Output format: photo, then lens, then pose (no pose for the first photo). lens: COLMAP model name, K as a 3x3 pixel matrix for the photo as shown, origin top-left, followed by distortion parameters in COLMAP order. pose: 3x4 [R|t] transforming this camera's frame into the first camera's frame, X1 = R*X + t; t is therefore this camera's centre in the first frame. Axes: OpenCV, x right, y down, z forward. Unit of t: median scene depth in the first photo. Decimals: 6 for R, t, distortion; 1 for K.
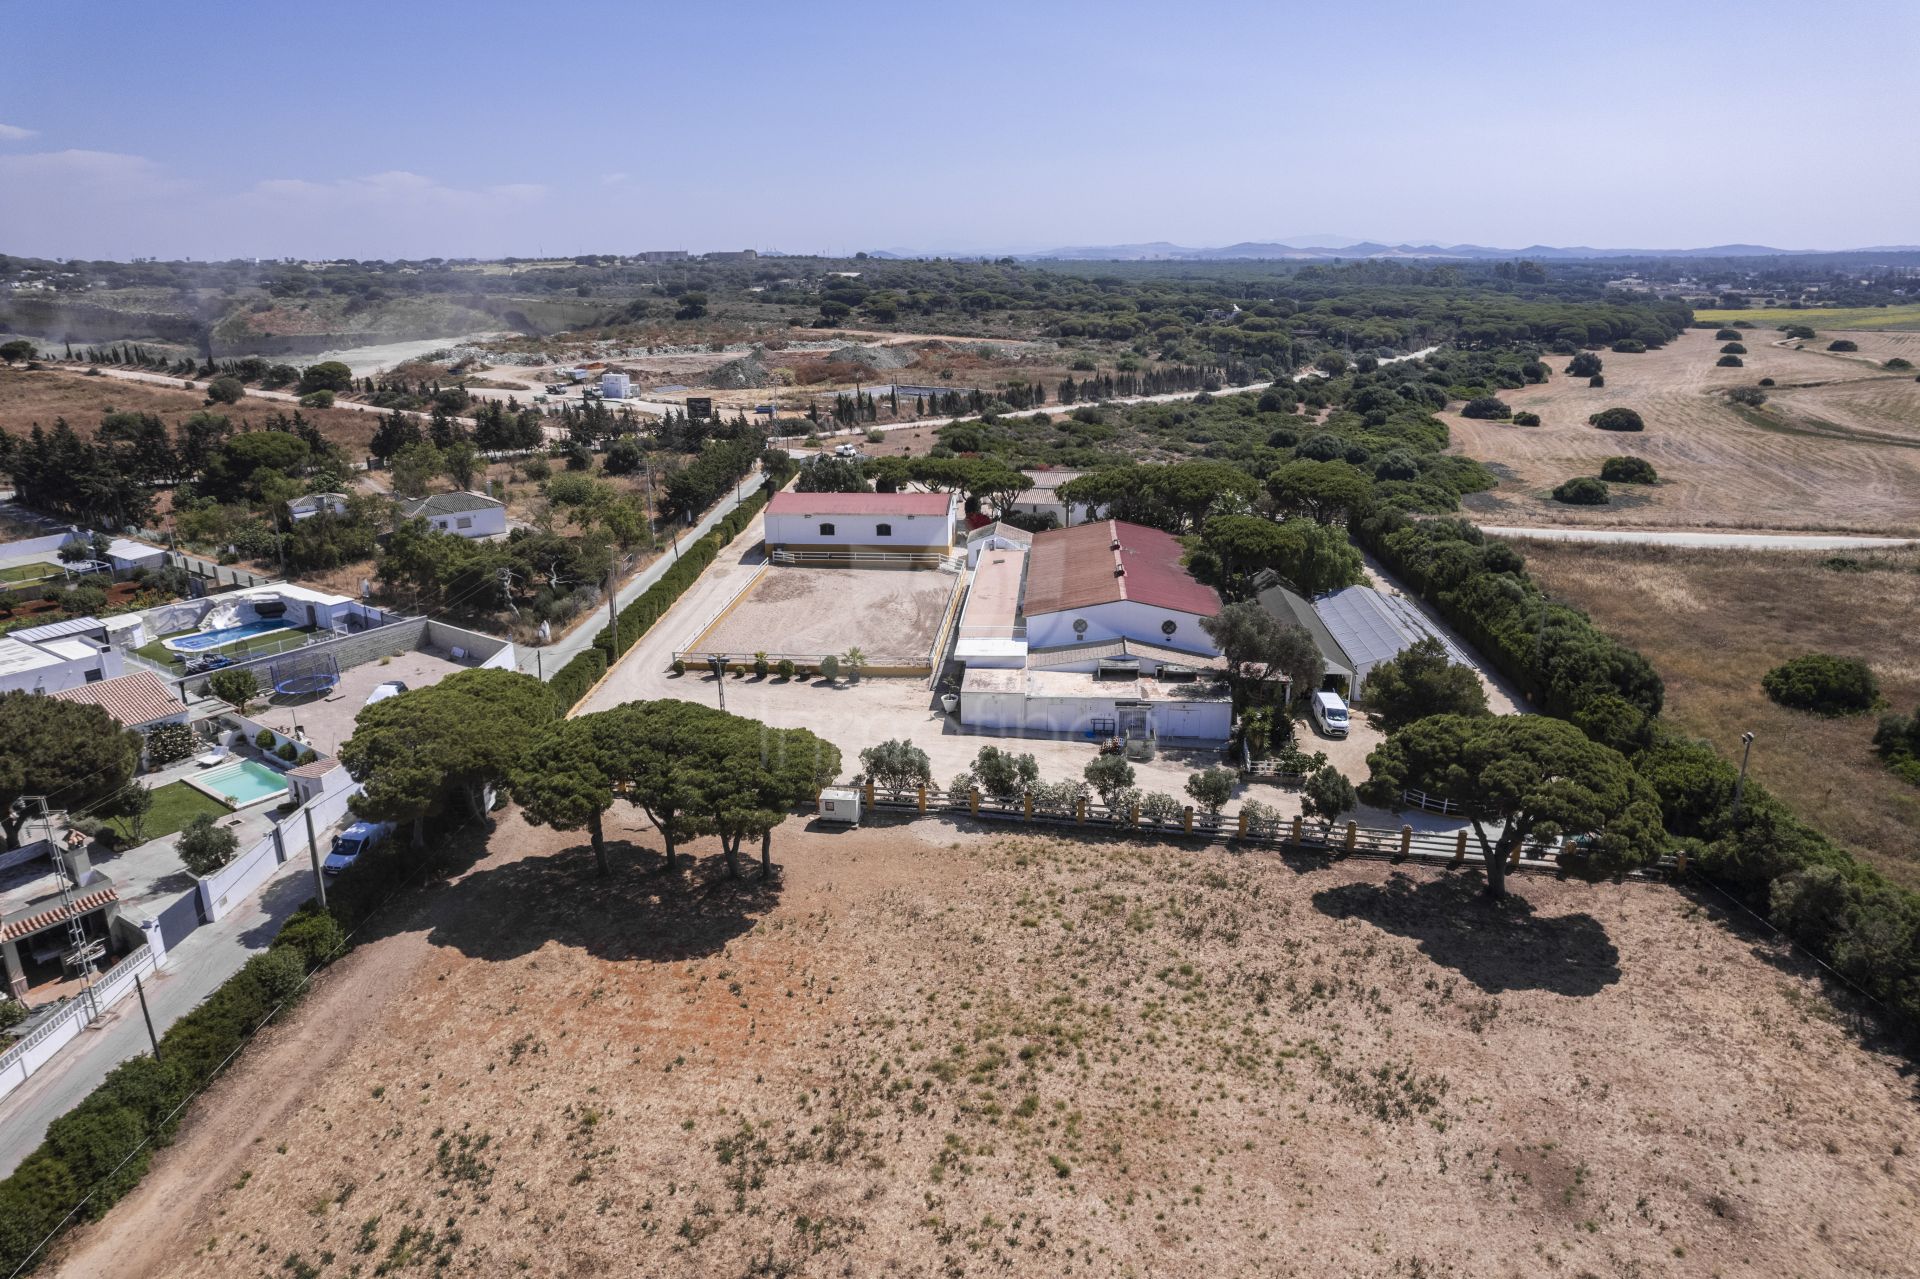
lens RADIAL K [[1223.4, 0, 981.6], [0, 1223.4, 631.6], [0, 0, 1]] dist [-0.073631, 0.063420]
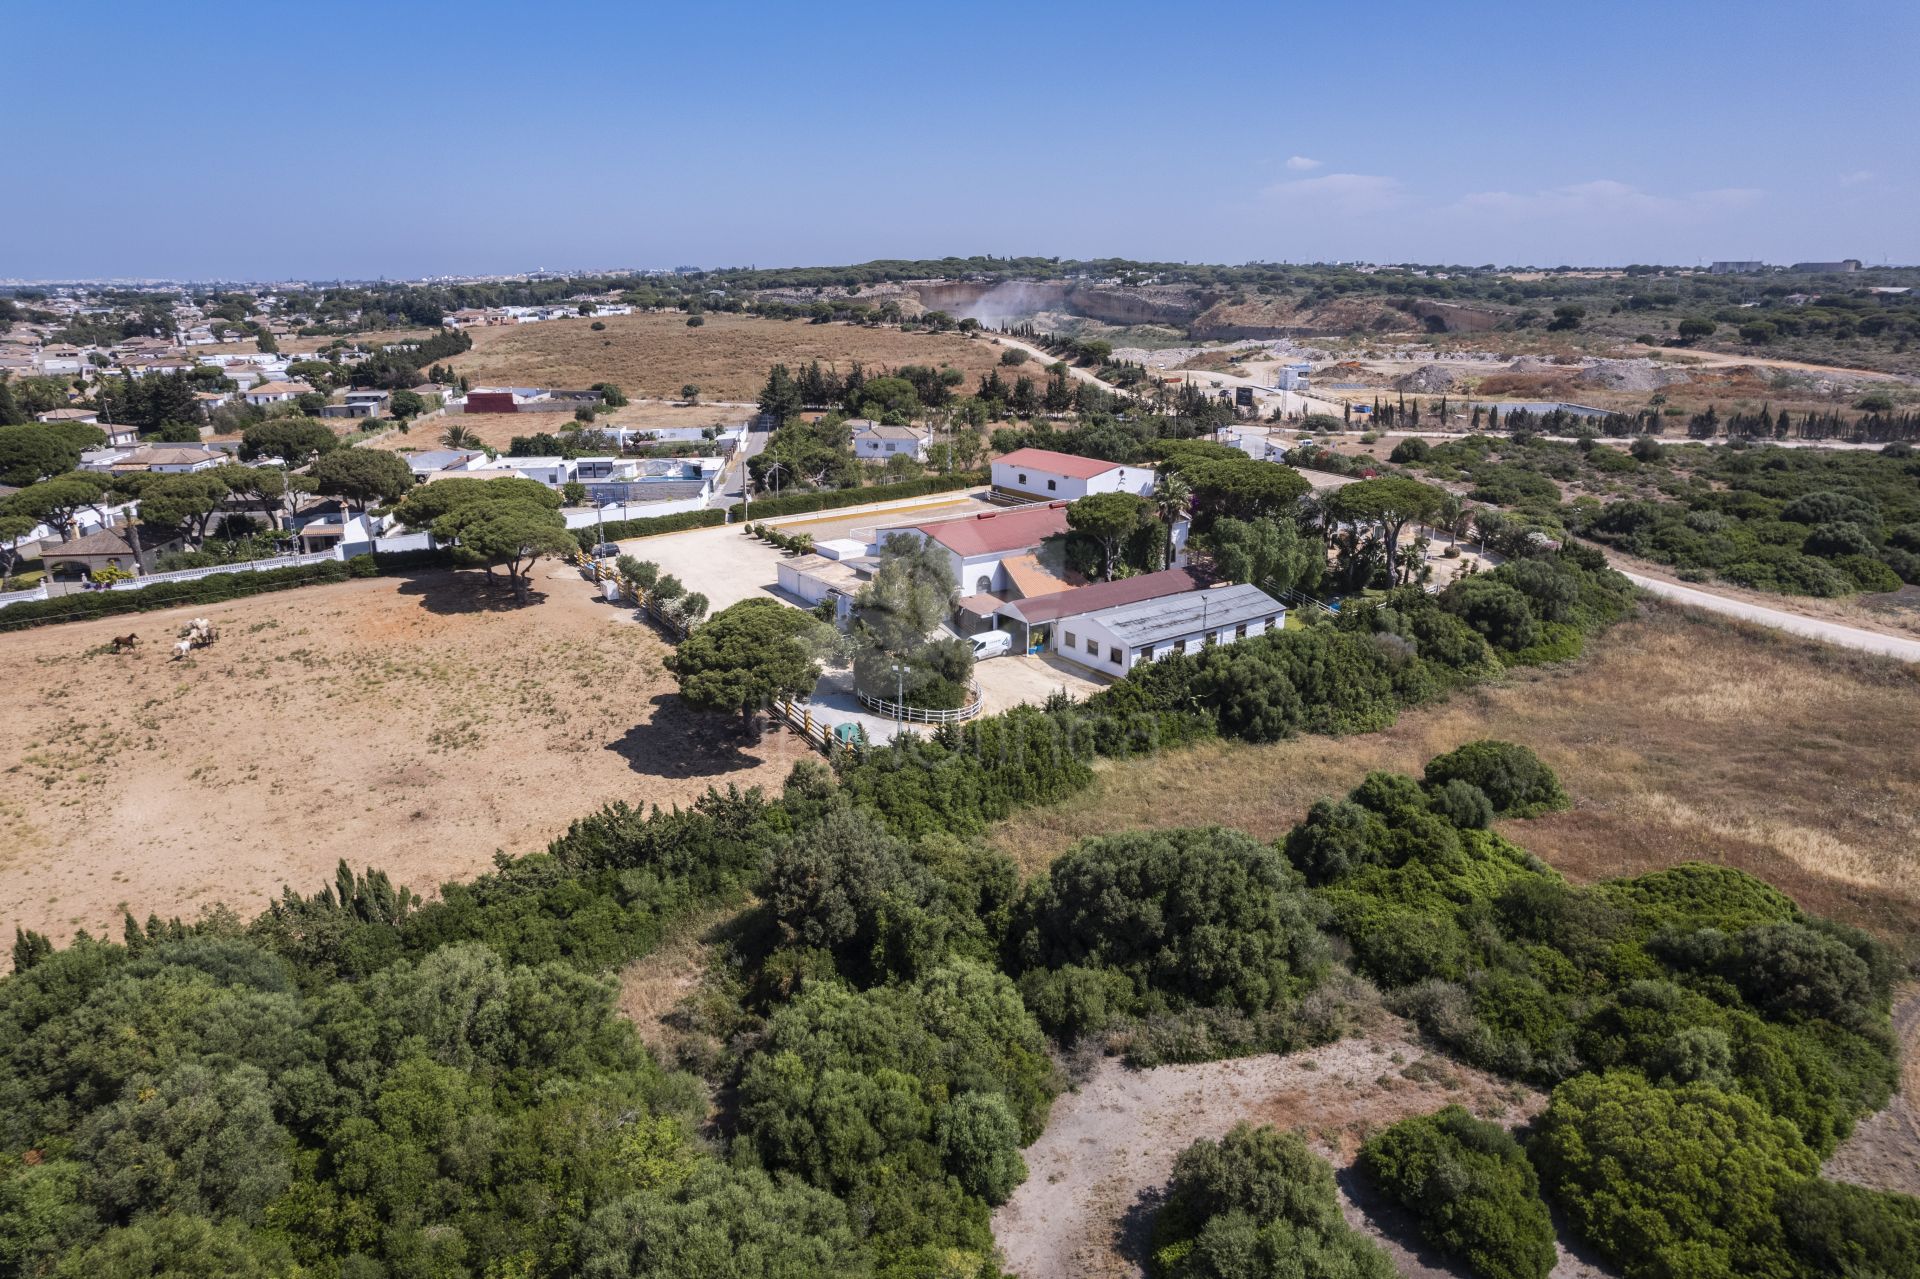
lens RADIAL K [[1223.4, 0, 988.0], [0, 1223.4, 629.6], [0, 0, 1]] dist [-0.073631, 0.063420]
pose [[0.660027, 0.217522, -0.719061, 0.772205], [-0.222289, 0.970850, 0.089651, -0.037308], [0.717602, 0.100667, 0.689140, 0.121205]]
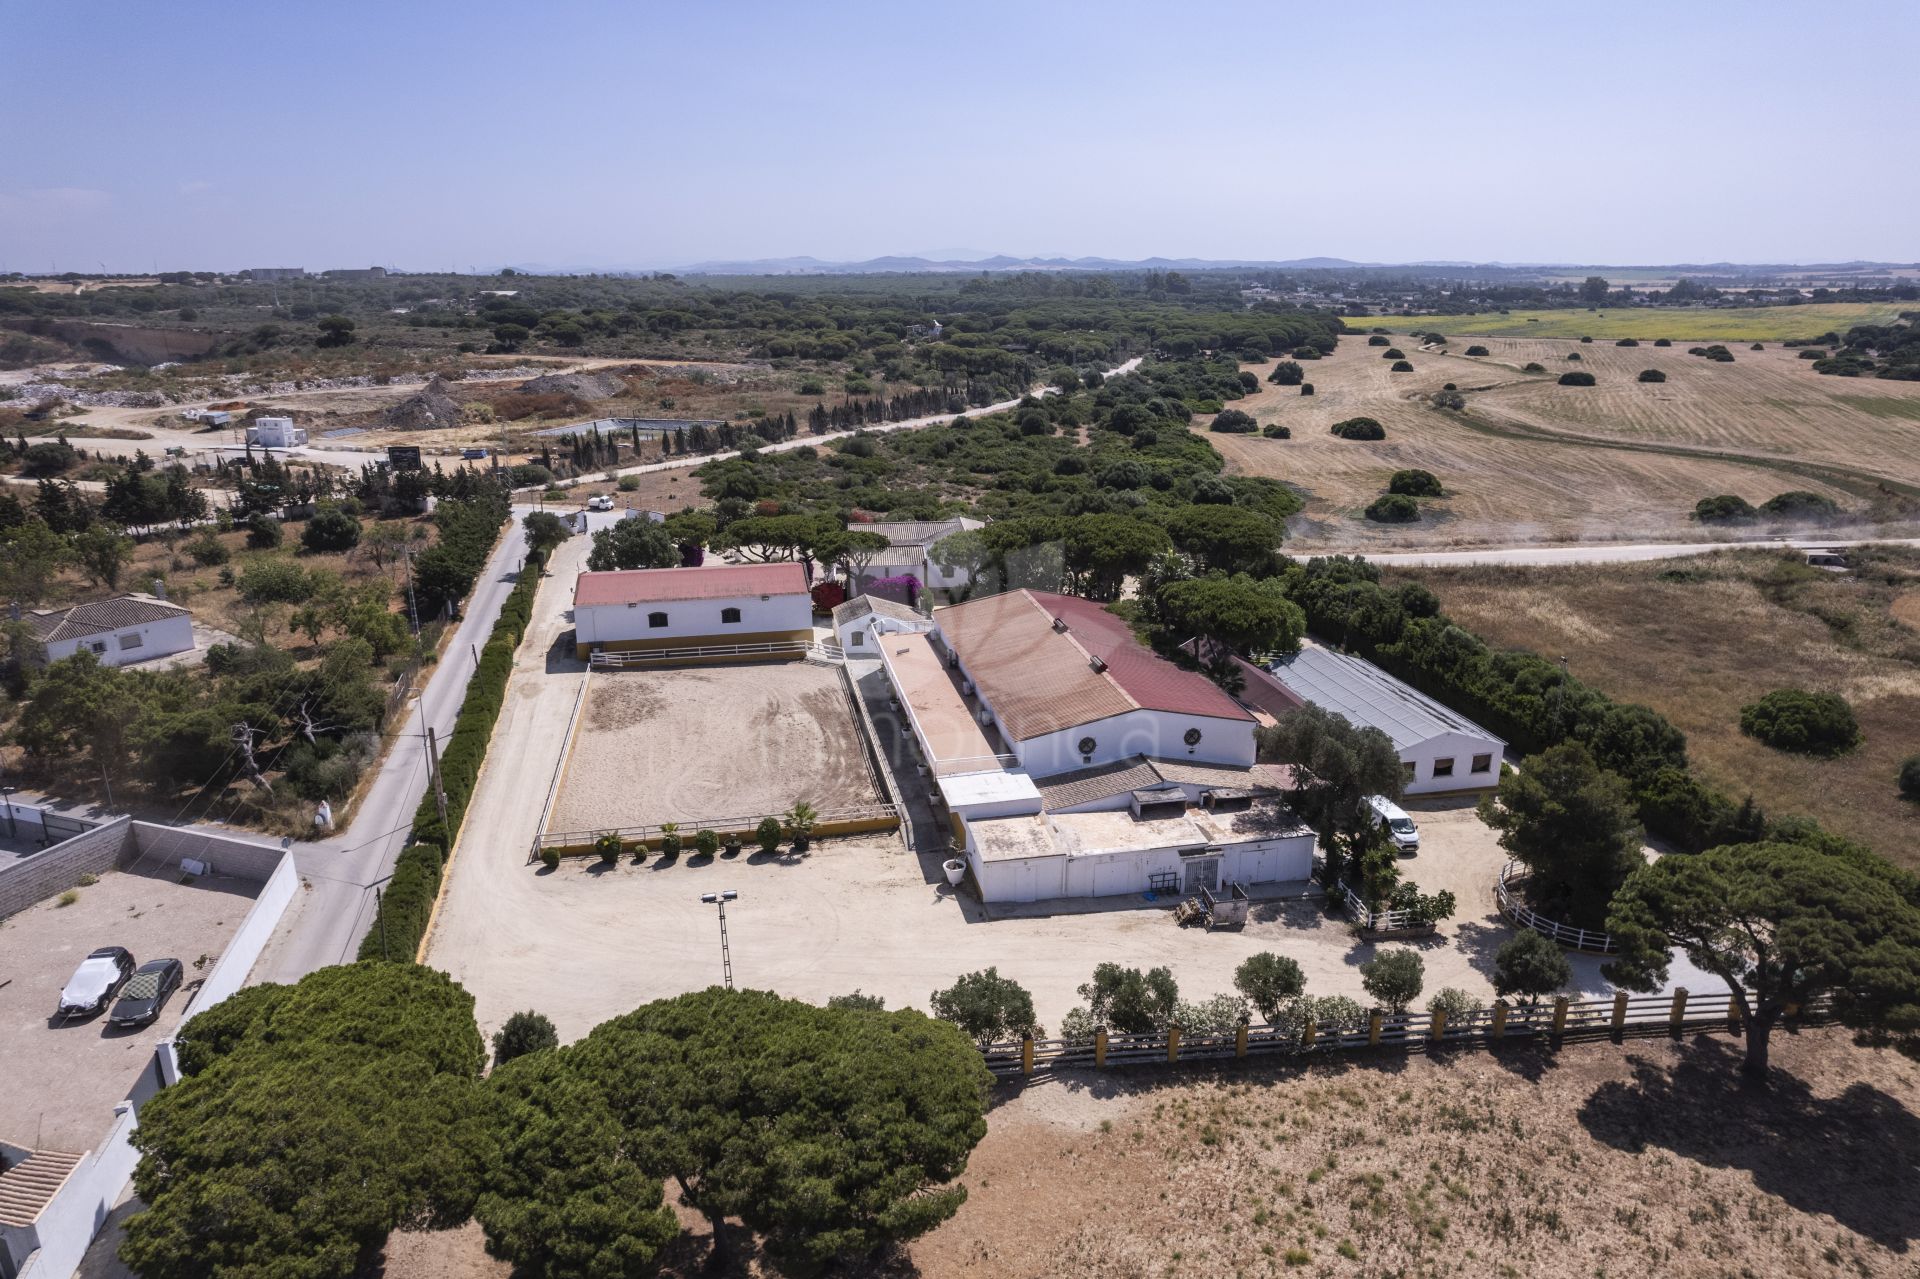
lens RADIAL K [[1223.4, 0, 978.8], [0, 1223.4, 638.2], [0, 0, 1]] dist [-0.073631, 0.063420]
pose [[0.962762, -0.076921, 0.259175, -0.129236], [0.078459, 0.996908, 0.004424, -0.057685], [-0.258714, 0.016076, 0.965820, 0.178570]]
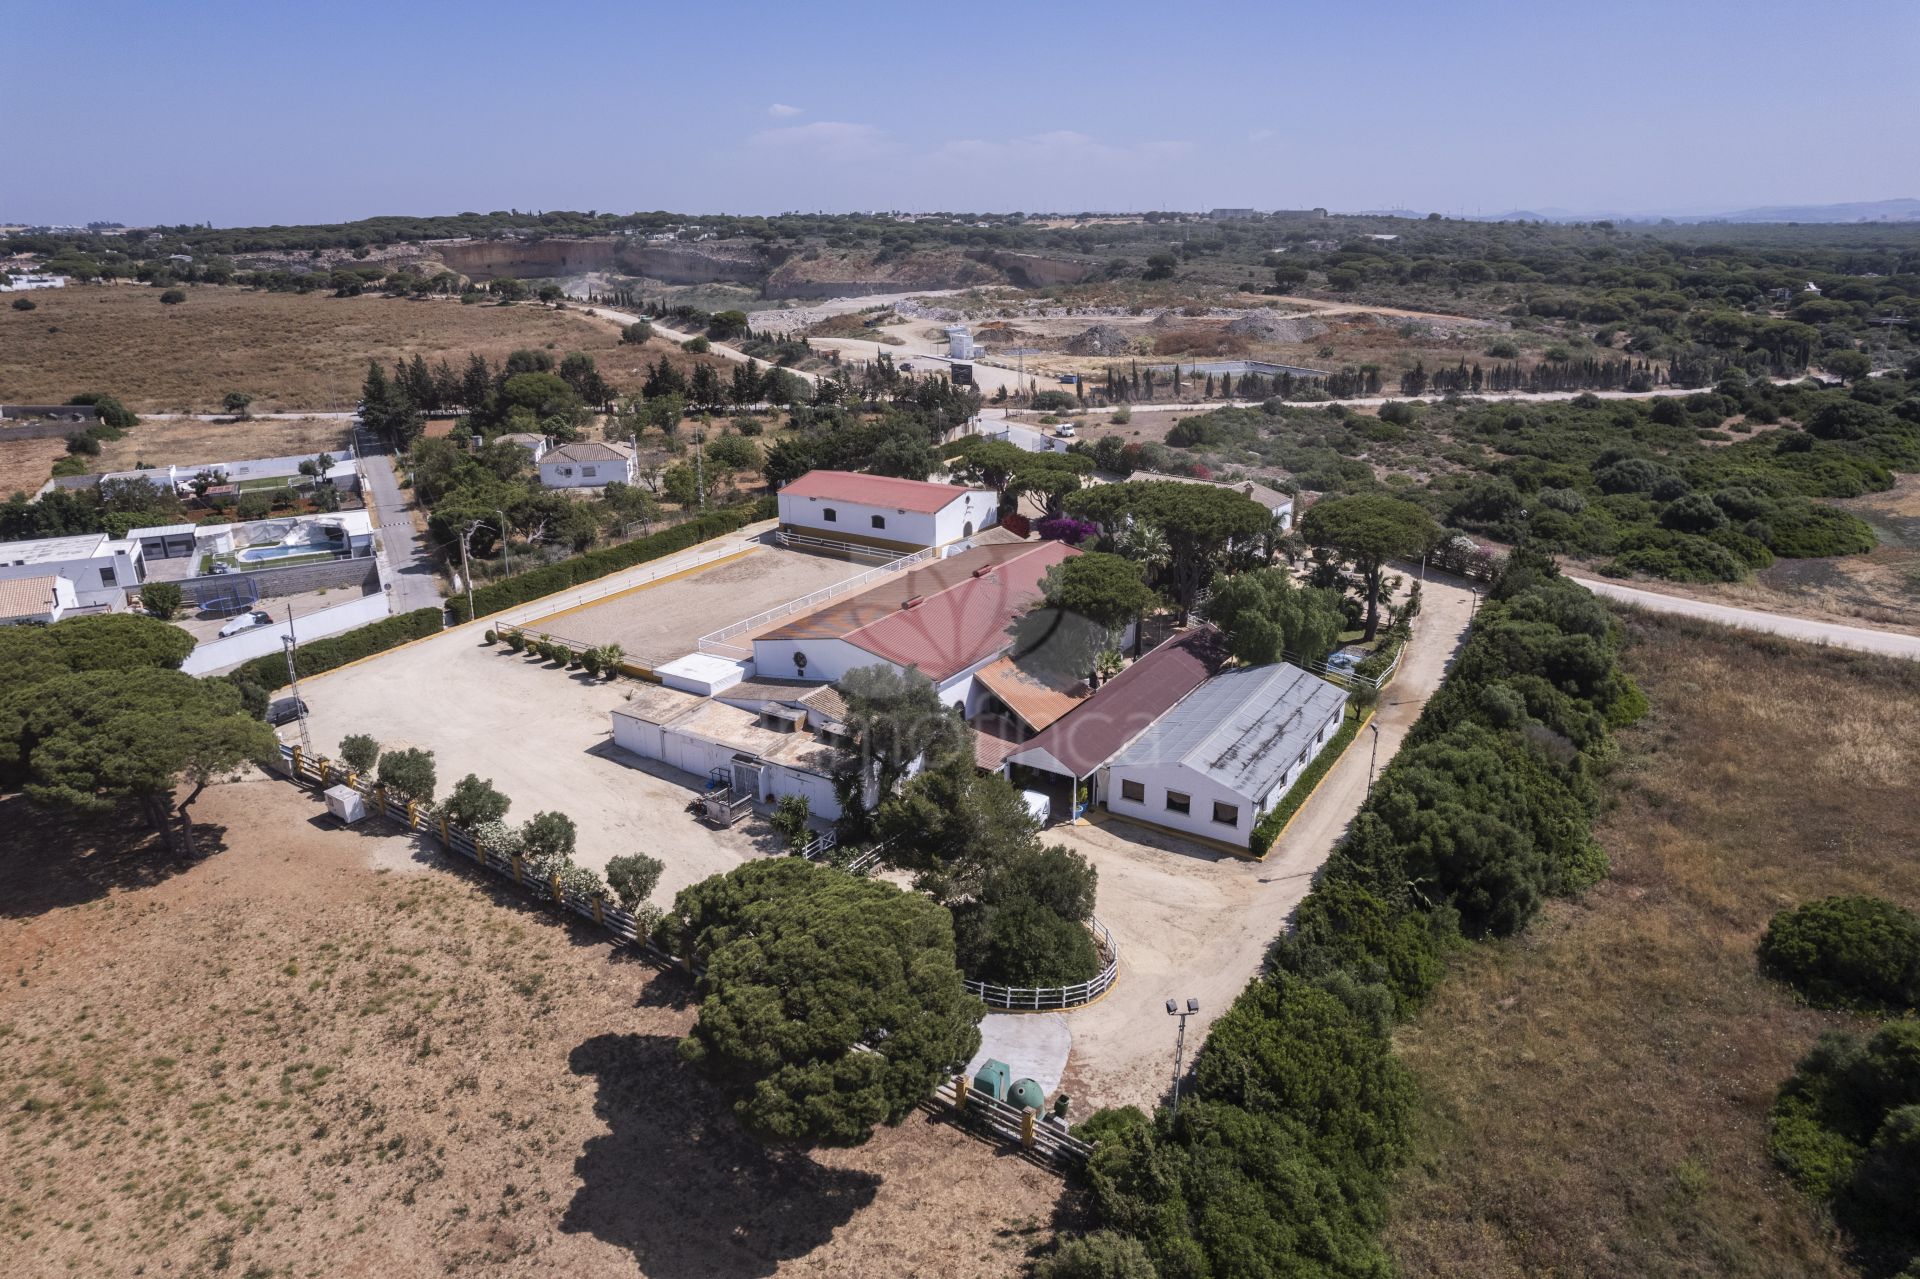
lens RADIAL K [[1223.4, 0, 974.2], [0, 1223.4, 644.4], [0, 0, 1]] dist [-0.073631, 0.063420]
pose [[0.886947, 0.154429, -0.435290, 0.398000], [-0.135936, 0.987985, 0.073528, -0.067655], [0.441415, -0.006044, 0.897283, 0.186731]]
